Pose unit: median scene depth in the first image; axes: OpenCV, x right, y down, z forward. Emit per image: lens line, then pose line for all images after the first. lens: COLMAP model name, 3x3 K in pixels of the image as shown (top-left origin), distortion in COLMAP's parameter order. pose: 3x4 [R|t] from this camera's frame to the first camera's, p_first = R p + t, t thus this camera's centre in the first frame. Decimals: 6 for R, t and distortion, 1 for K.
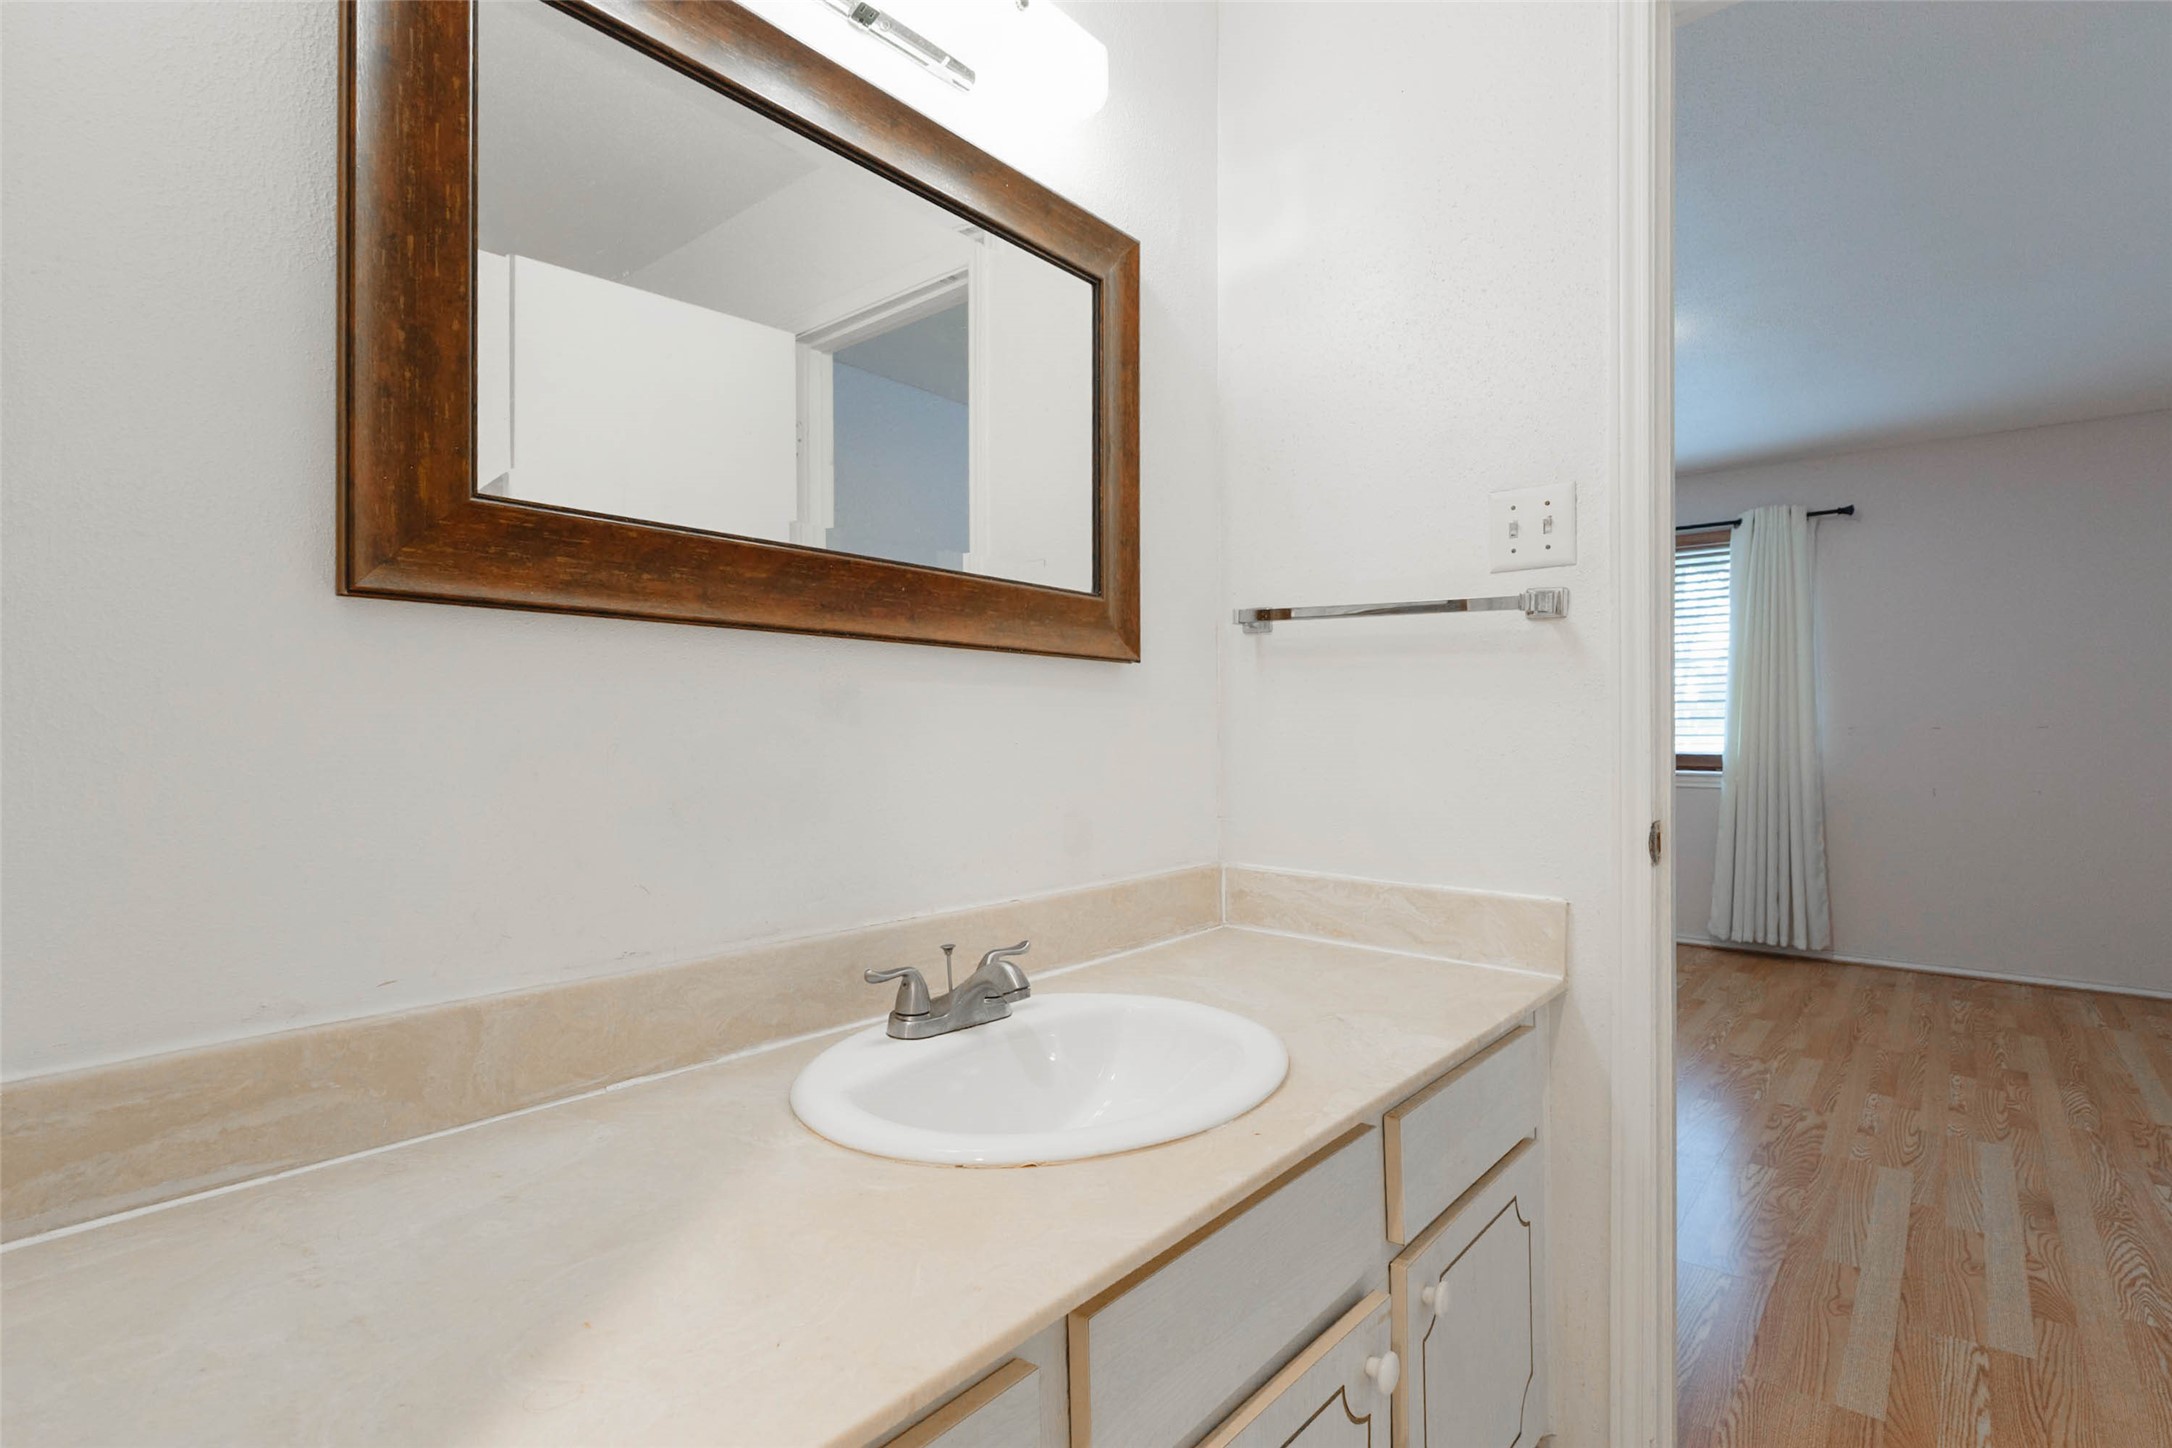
lens RADIAL K [[1069.0, 0, 1086.0], [0, 1069.0, 724.0], [0, 0, 1]] dist [0.000878, -0.008313]
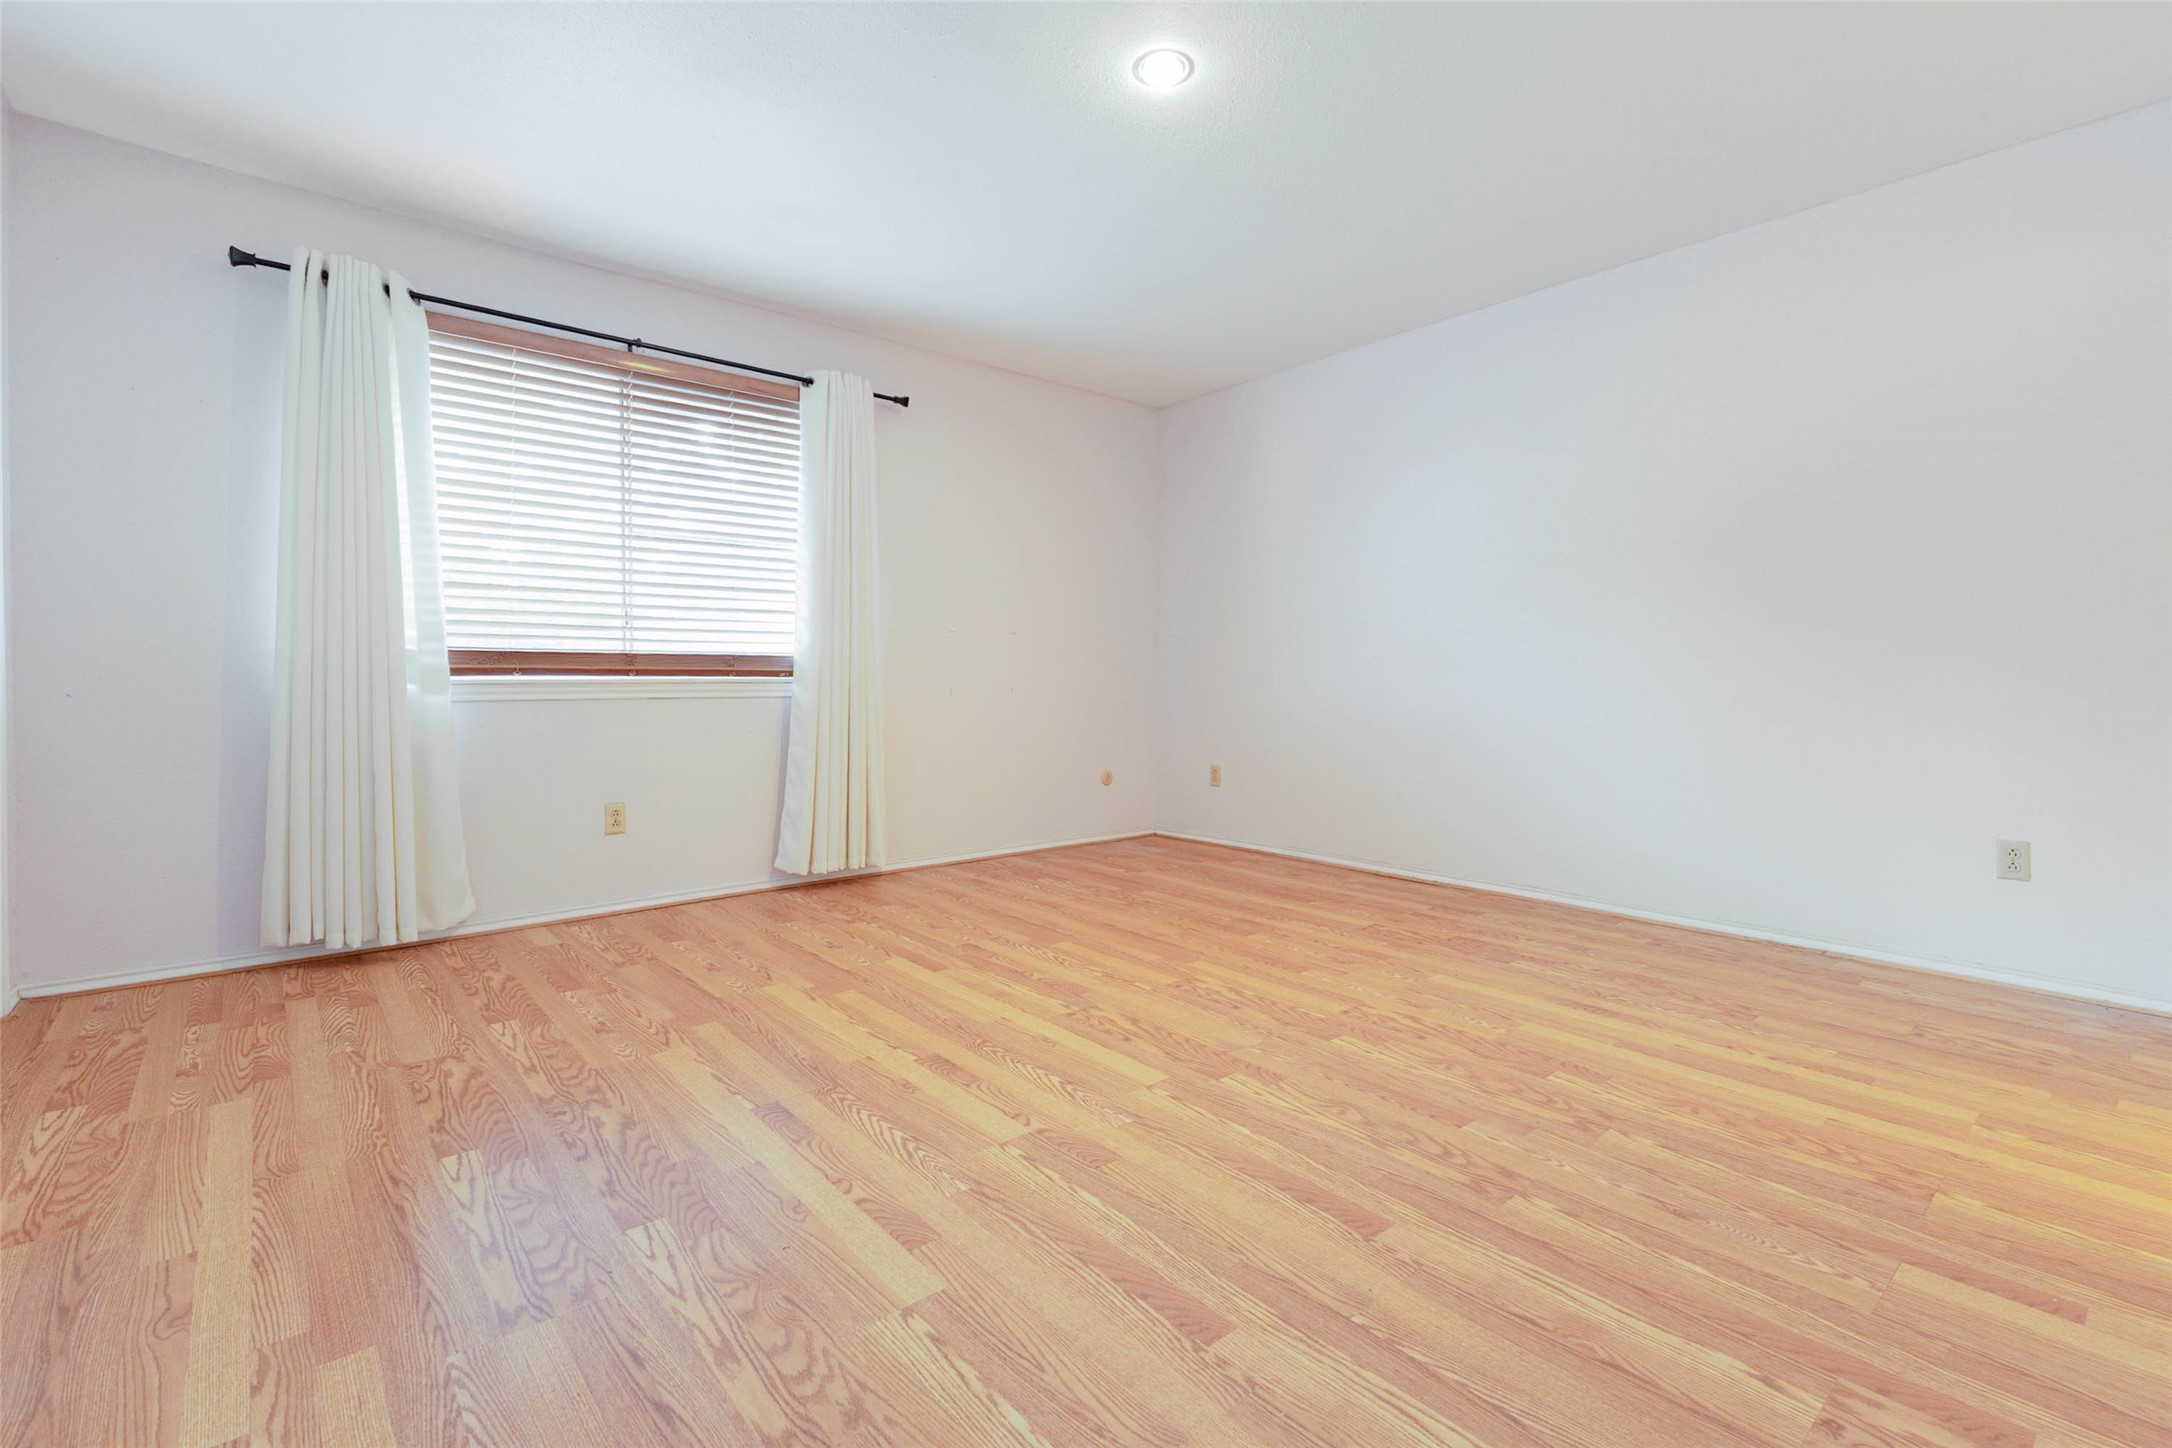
lens RADIAL K [[947.4, 0, 1118.5], [0, 947.4, 723.3], [0, 0, 1]] dist [0.008701, -0.000316]
pose [[0.140416, -0.048049, 0.988926, -0.176512], [-0.013597, 0.998634, 0.050452, 0.064057], [-0.989999, -0.020531, 0.139571, 1.057971]]
